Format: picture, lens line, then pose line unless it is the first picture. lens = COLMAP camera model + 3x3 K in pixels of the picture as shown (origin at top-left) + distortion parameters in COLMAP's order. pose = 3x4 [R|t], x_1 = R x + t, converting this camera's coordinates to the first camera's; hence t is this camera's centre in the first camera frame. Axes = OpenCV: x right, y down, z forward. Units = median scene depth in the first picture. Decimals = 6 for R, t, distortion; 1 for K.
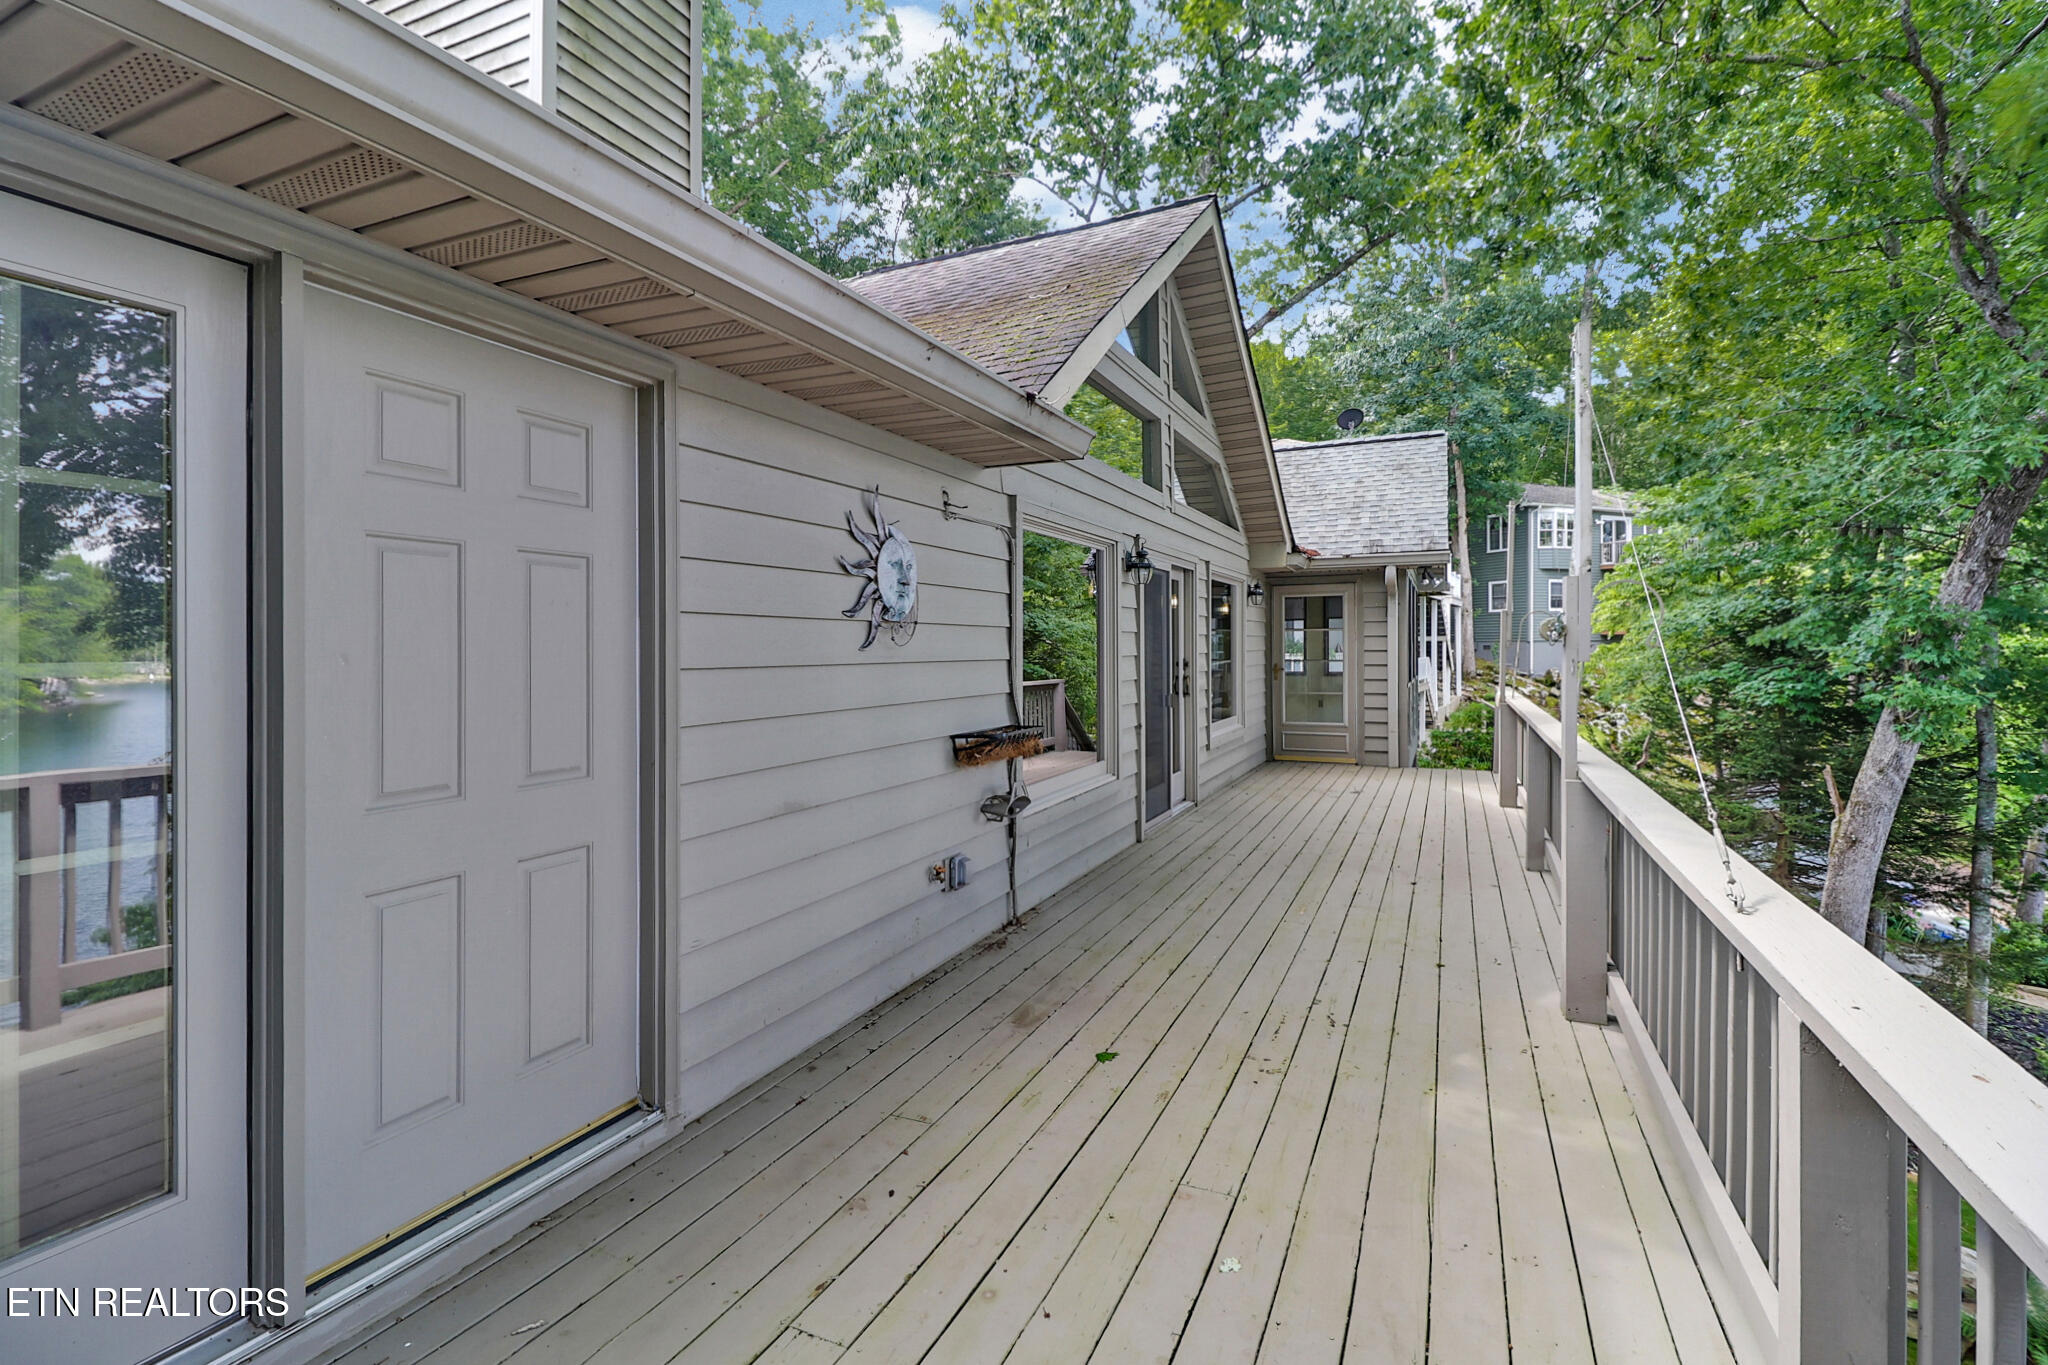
lens RADIAL K [[941.7, 0, 1006.7], [0, 941.7, 643.6], [0, 0, 1]] dist [0.001080, -0.014277]
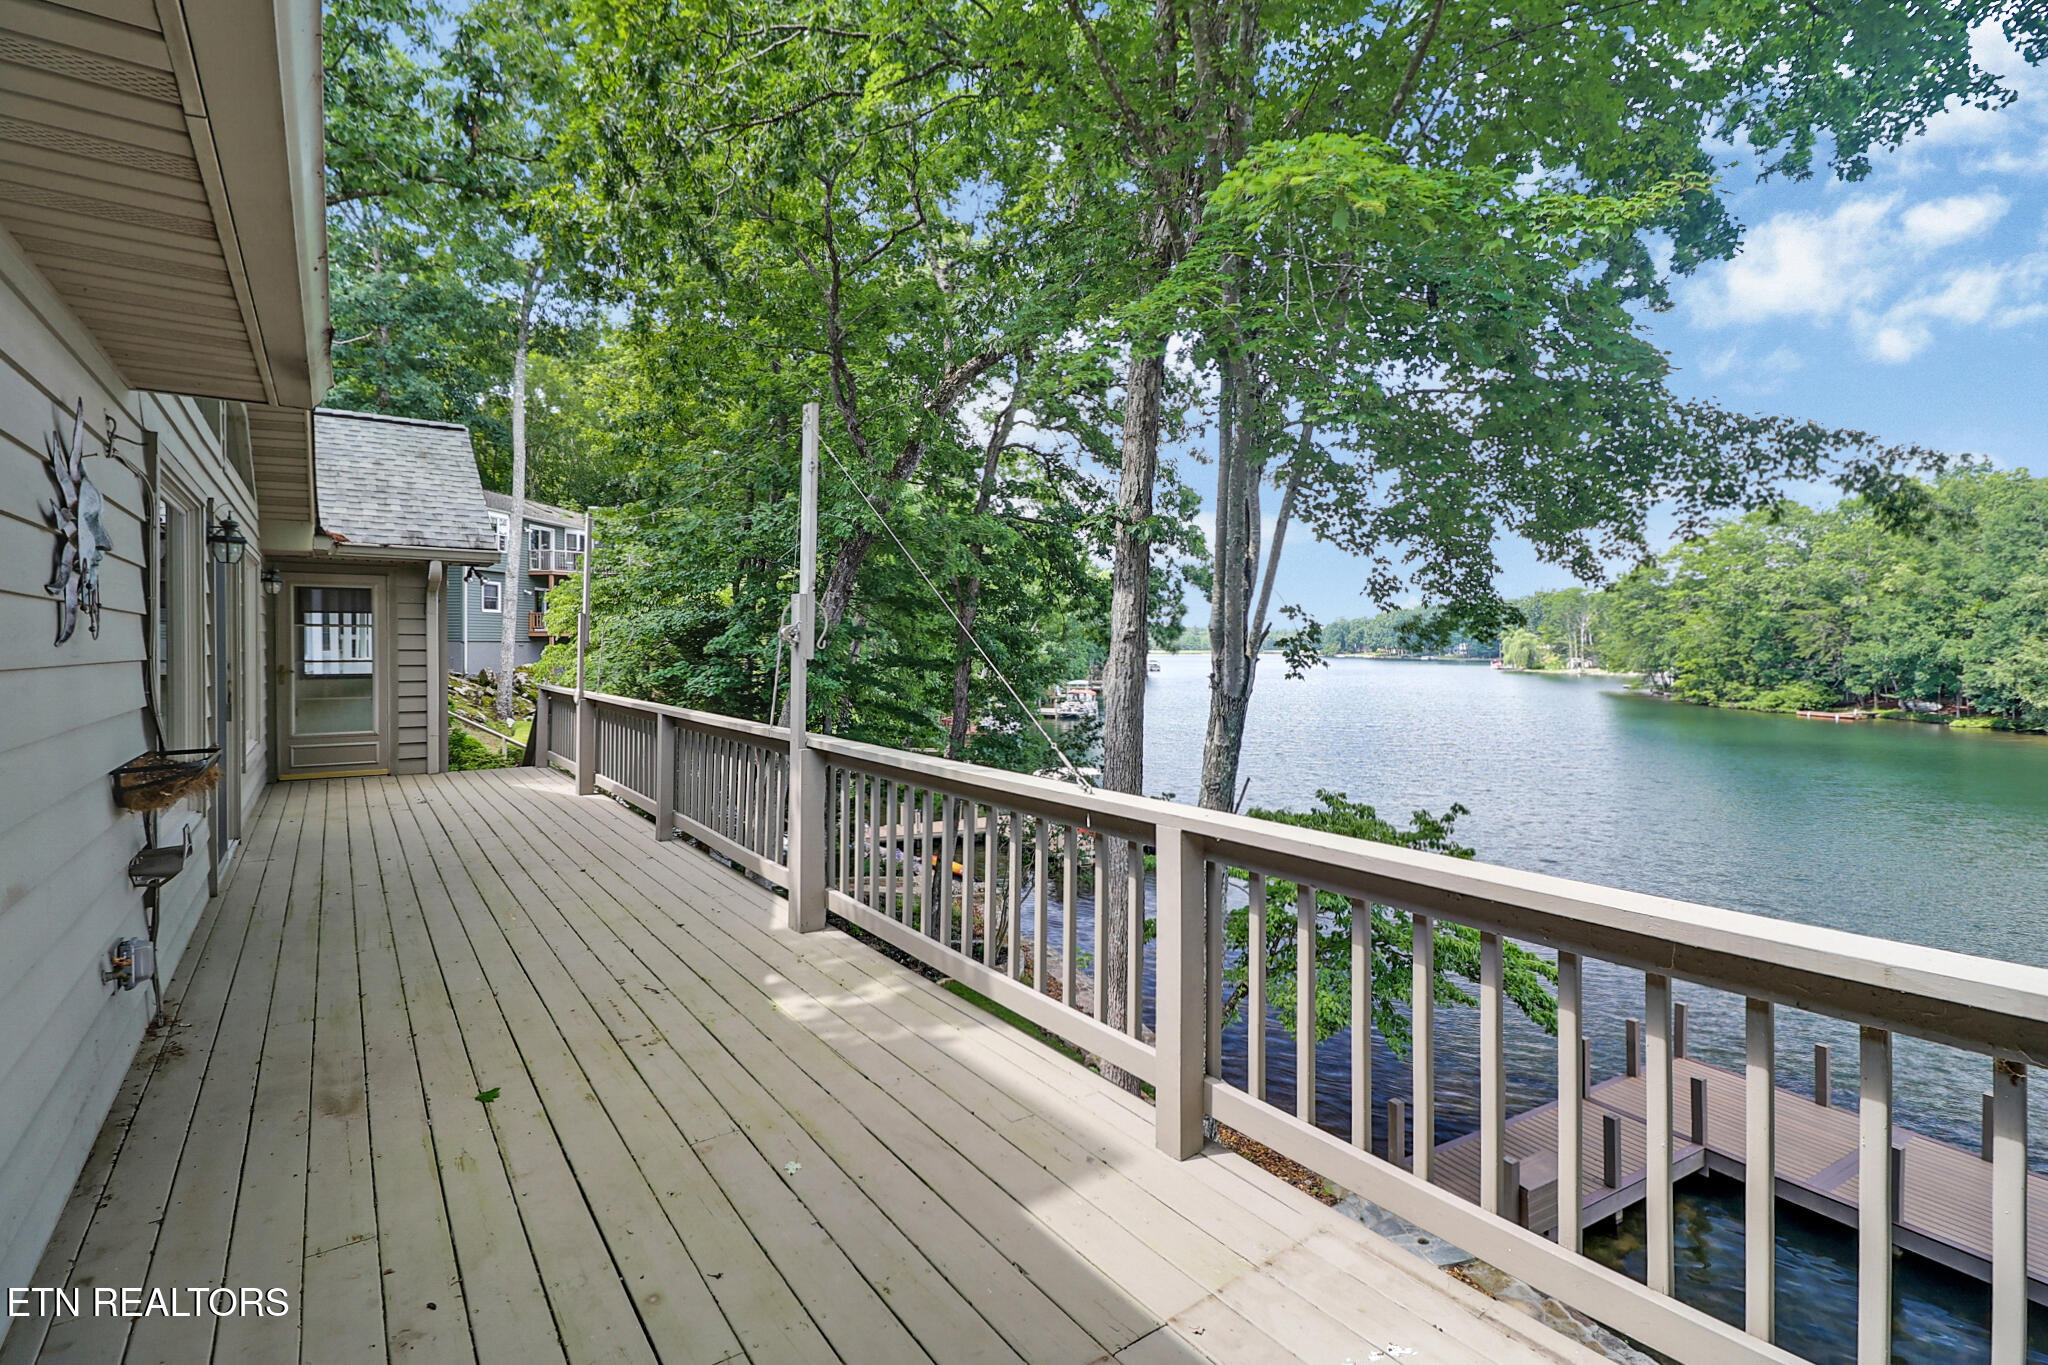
lens RADIAL K [[941.7, 0, 1006.7], [0, 941.7, 643.6], [0, 0, 1]] dist [0.001080, -0.014277]
pose [[0.480992, 0.010470, 0.876663, -0.330483], [-0.010237, 0.999928, -0.006325, 0.002206], [-0.876665, -0.005932, 0.481064, 0.093479]]
